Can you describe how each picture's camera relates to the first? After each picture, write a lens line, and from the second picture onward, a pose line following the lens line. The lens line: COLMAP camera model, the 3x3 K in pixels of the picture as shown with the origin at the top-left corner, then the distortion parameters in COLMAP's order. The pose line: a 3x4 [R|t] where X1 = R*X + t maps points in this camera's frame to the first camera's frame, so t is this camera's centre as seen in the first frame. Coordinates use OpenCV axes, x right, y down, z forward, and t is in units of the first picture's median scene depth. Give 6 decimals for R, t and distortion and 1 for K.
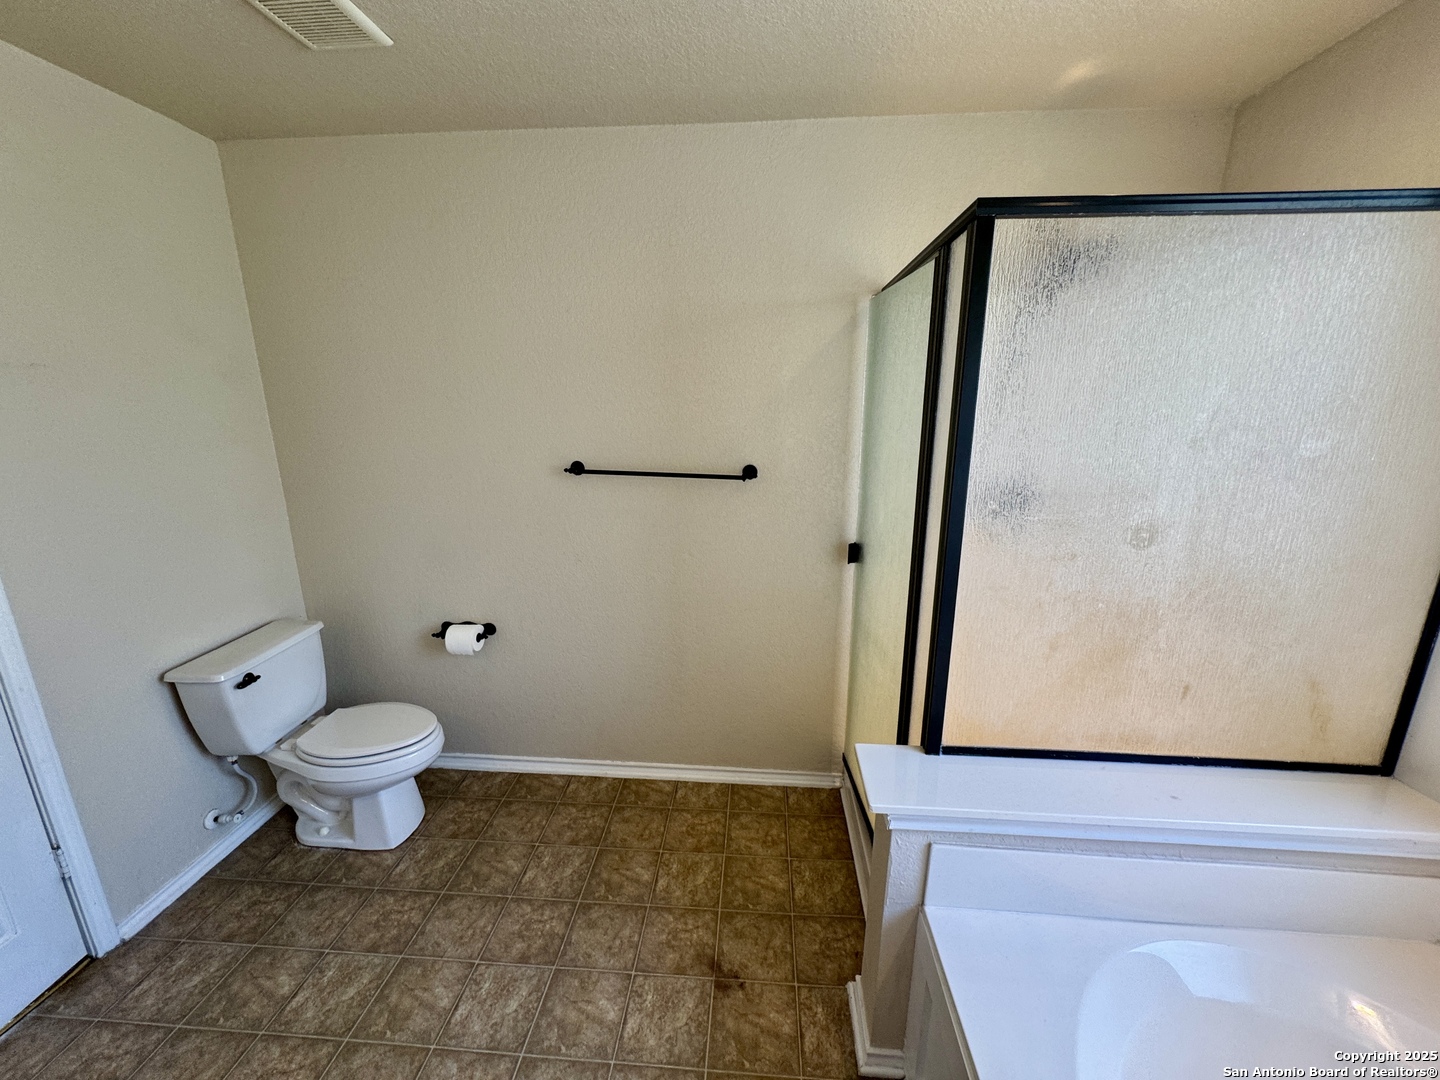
lens RADIAL K [[575.1, 0, 720.0], [0, 575.1, 540.0], [0, 0, 1]] dist [-0.002183, 0.000174]
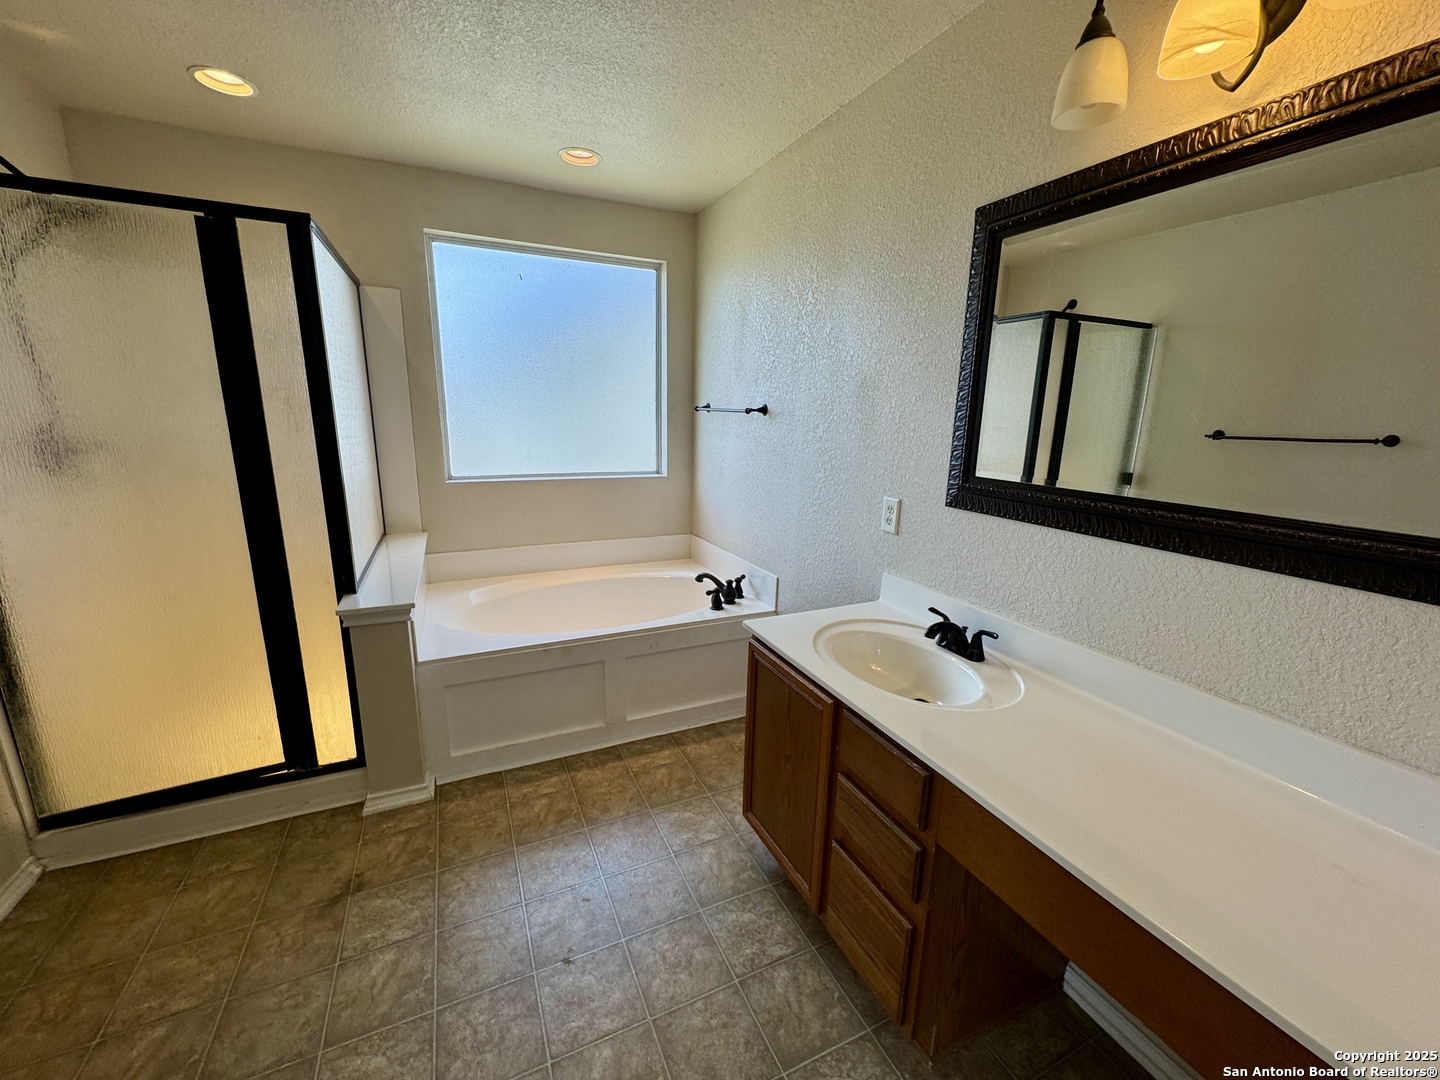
lens RADIAL K [[575.1, 0, 720.0], [0, 575.1, 540.0], [0, 0, 1]] dist [-0.002183, 0.000174]
pose [[-0.489209, -0.198148, 0.849360, -1.075468], [0.197240, 0.923485, 0.329047, -0.030343], [-0.849571, 0.328500, -0.412694, 0.650799]]
